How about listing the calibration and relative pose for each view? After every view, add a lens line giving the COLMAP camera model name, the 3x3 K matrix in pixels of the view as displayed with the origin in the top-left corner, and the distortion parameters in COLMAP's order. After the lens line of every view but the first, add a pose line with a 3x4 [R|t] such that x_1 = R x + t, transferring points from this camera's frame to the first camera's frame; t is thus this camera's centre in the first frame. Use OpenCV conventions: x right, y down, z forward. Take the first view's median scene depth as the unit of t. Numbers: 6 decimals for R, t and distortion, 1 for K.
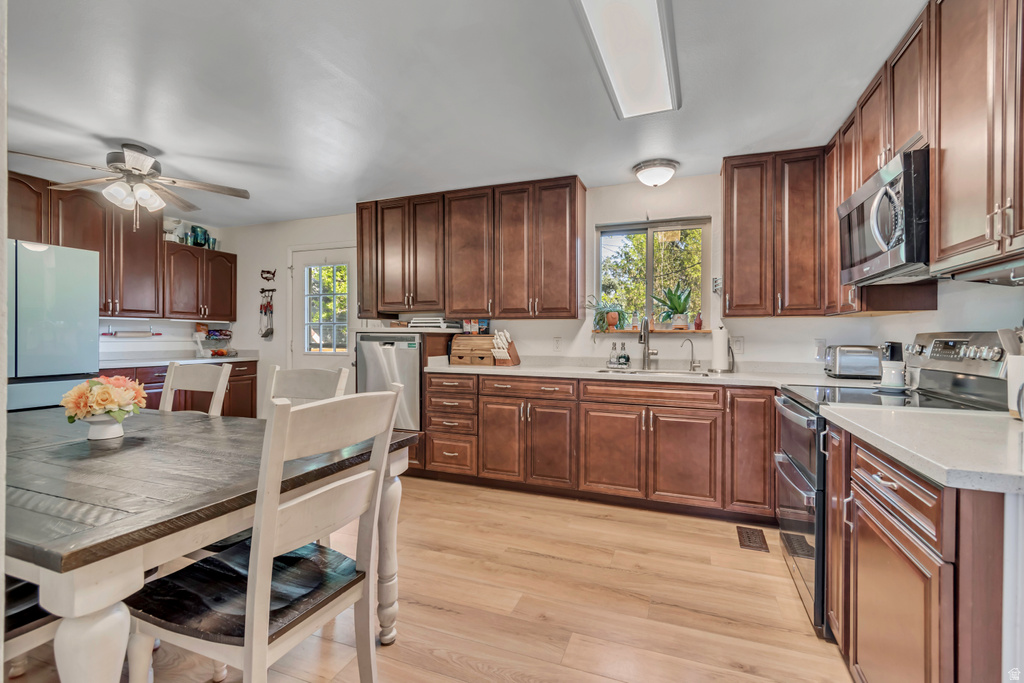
lens RADIAL K [[457.5, 0, 513.8], [0, 457.5, 337.6], [0, 0, 1]] dist [0.000947, -0.000736]
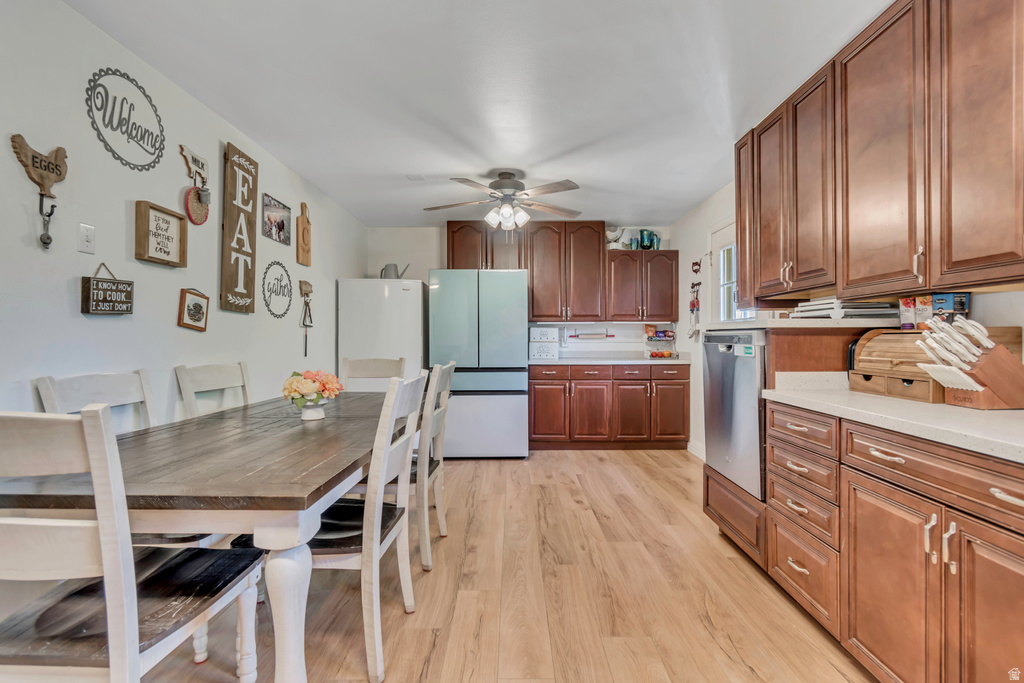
lens RADIAL K [[457.5, 0, 510.9], [0, 457.5, 340.2], [0, 0, 1]] dist [0.000947, -0.000736]
pose [[0.344982, -0.000616, -0.938609, 0.219864], [0.001530, 0.999999, -0.000094, 0.003271], [0.938608, -0.001404, 0.344982, 0.506629]]
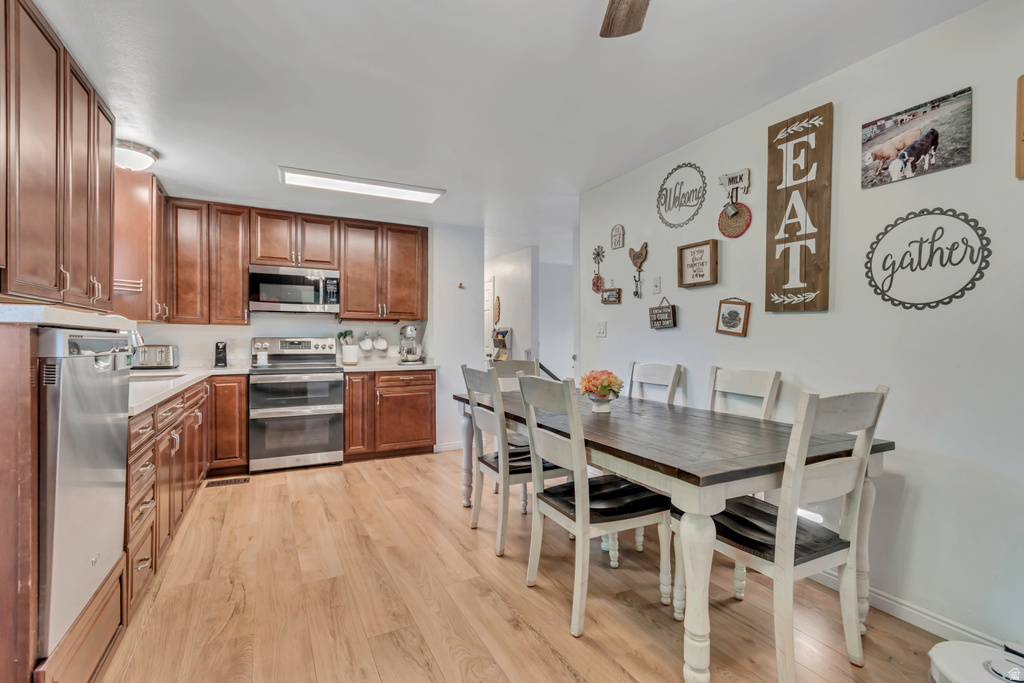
lens RADIAL K [[457.5, 0, 511.9], [0, 457.5, 345.1], [0, 0, 1]] dist [0.000947, -0.000736]
pose [[-0.749325, -0.012424, 0.662086, -0.768590], [-0.005955, 0.999910, 0.012025, -0.004003], [-0.662176, 0.005068, -0.749331, 1.070503]]
